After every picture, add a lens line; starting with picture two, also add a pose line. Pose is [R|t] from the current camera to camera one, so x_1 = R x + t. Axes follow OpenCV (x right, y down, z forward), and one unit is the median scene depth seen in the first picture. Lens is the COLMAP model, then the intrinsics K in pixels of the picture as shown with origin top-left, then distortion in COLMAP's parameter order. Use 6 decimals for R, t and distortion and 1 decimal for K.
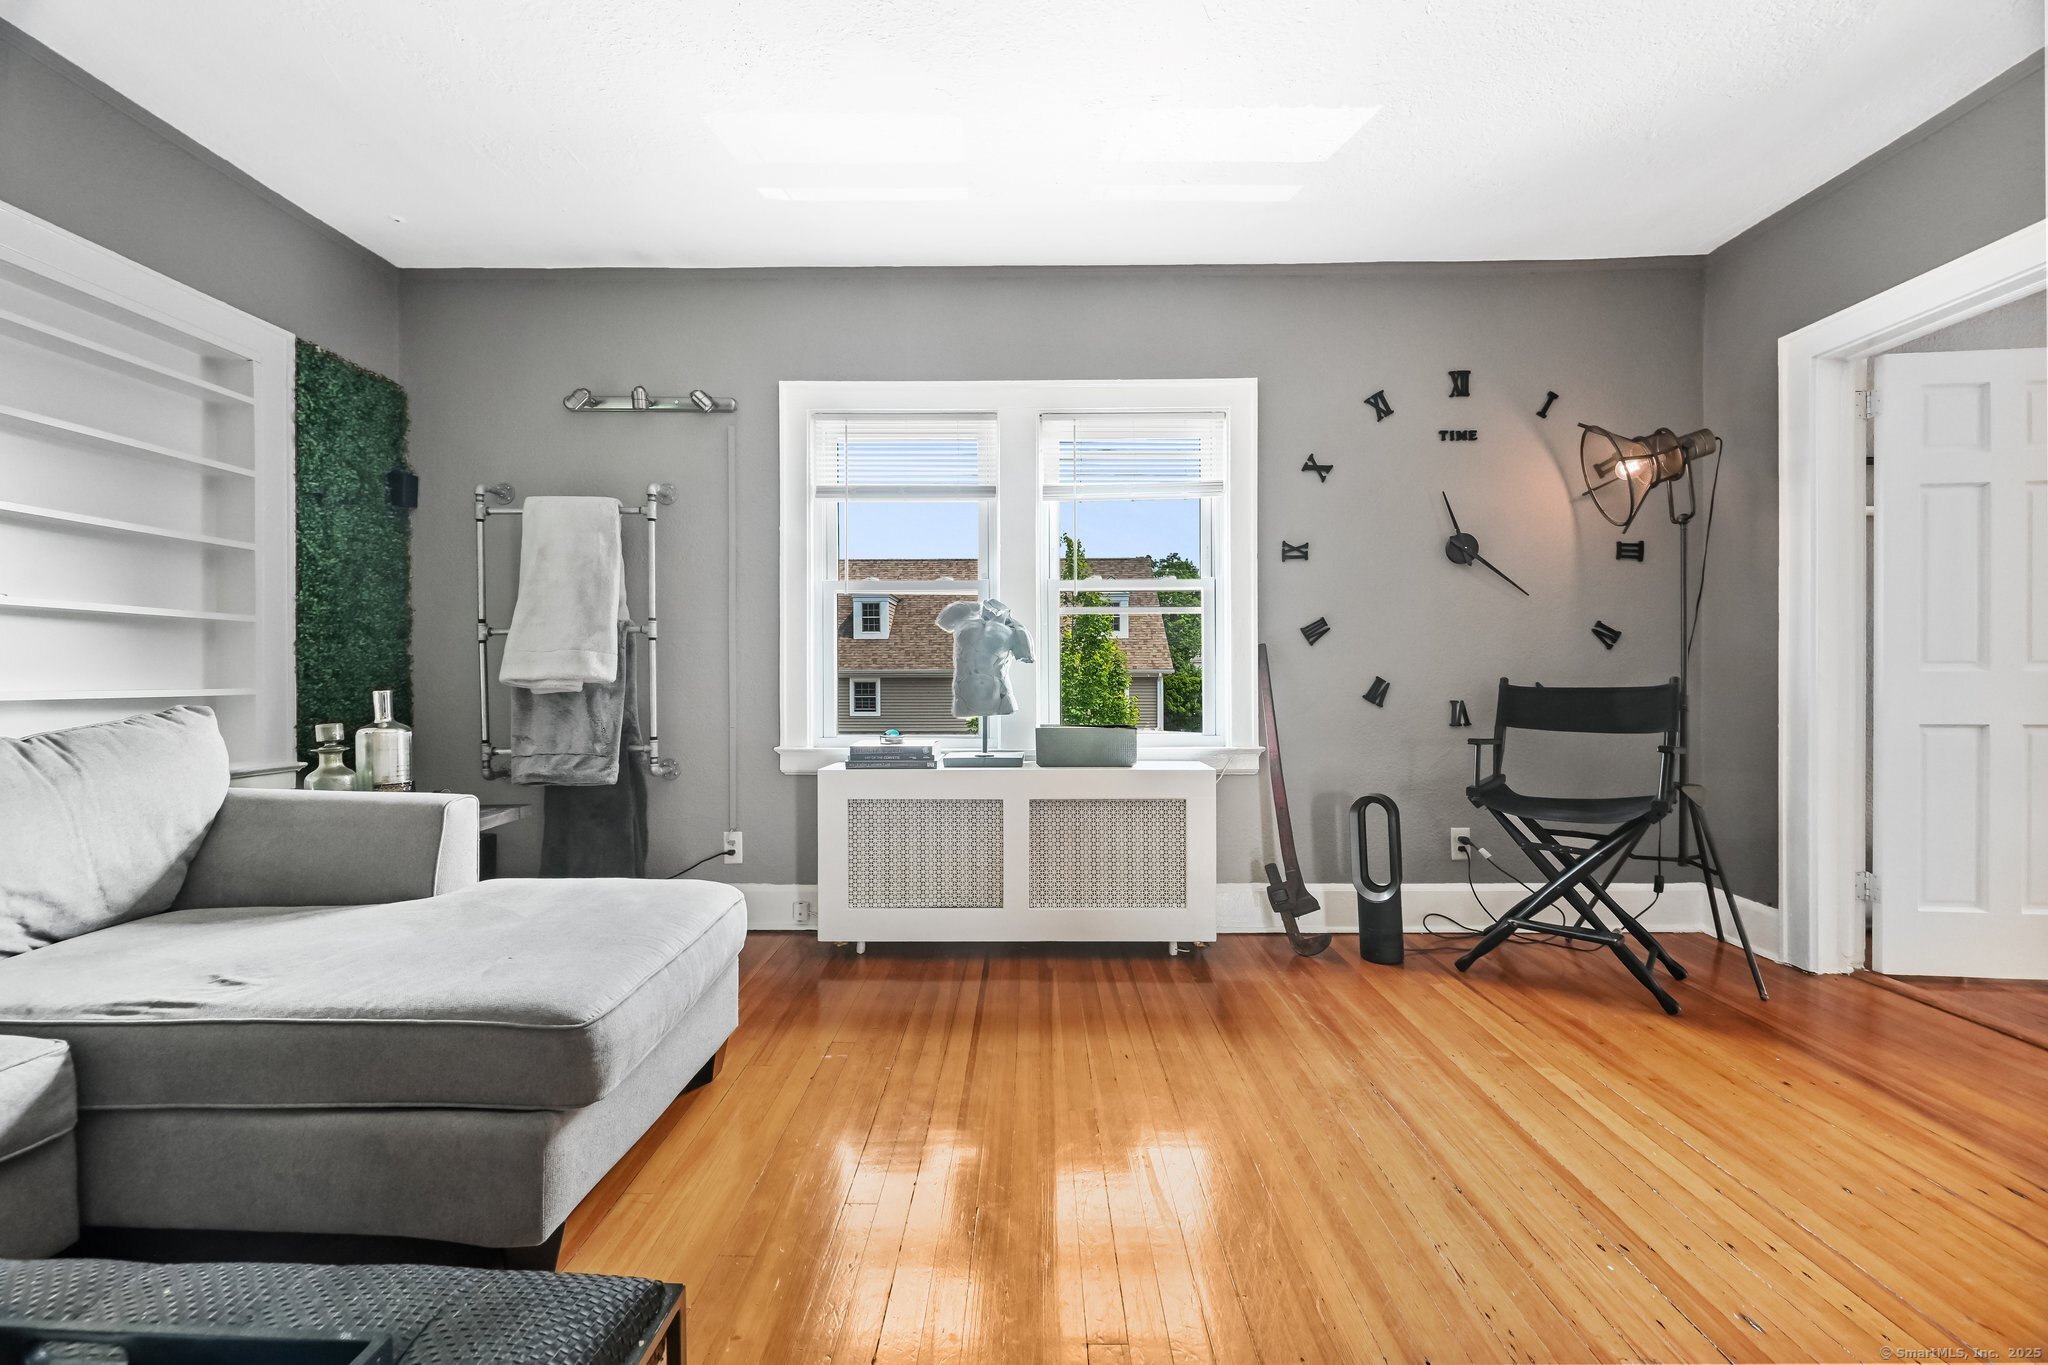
lens RADIAL K [[801.3, 0, 1024.0], [0, 801.3, 682.5], [0, 0, 1]] dist [-0.002137, -0.000308]
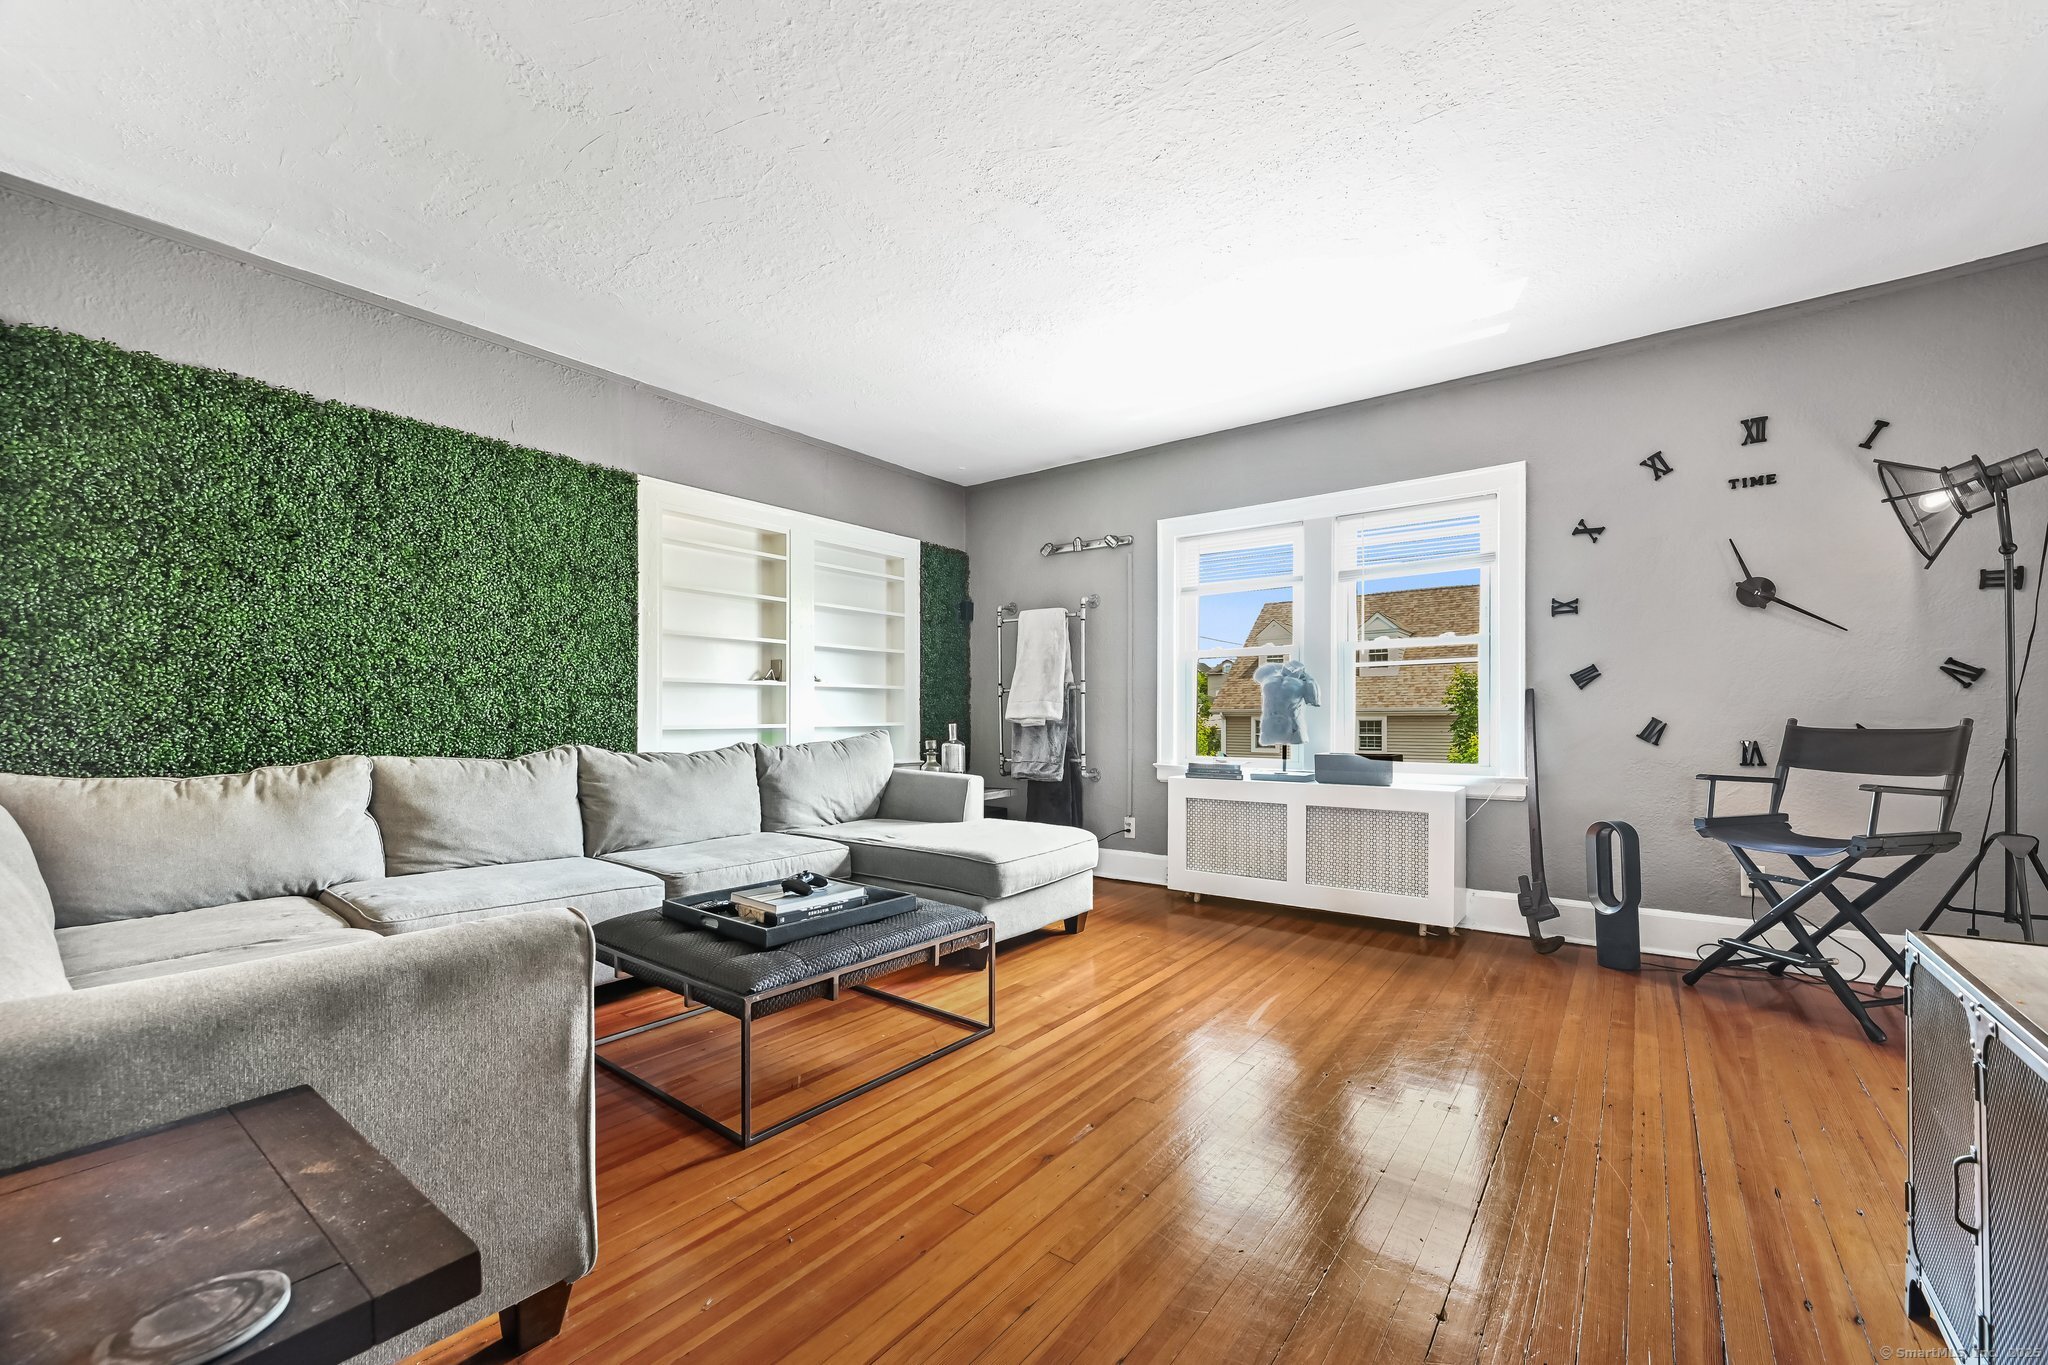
lens RADIAL K [[826.1, 0, 1024.2], [0, 826.1, 719.8], [0, 0, 1]] dist [-0.000119, -0.000039]
pose [[0.803004, 0.003862, -0.595961, 0.449640], [-0.004146, 0.999991, 0.000894, -0.001606], [0.595959, 0.001753, 0.803013, -0.423734]]
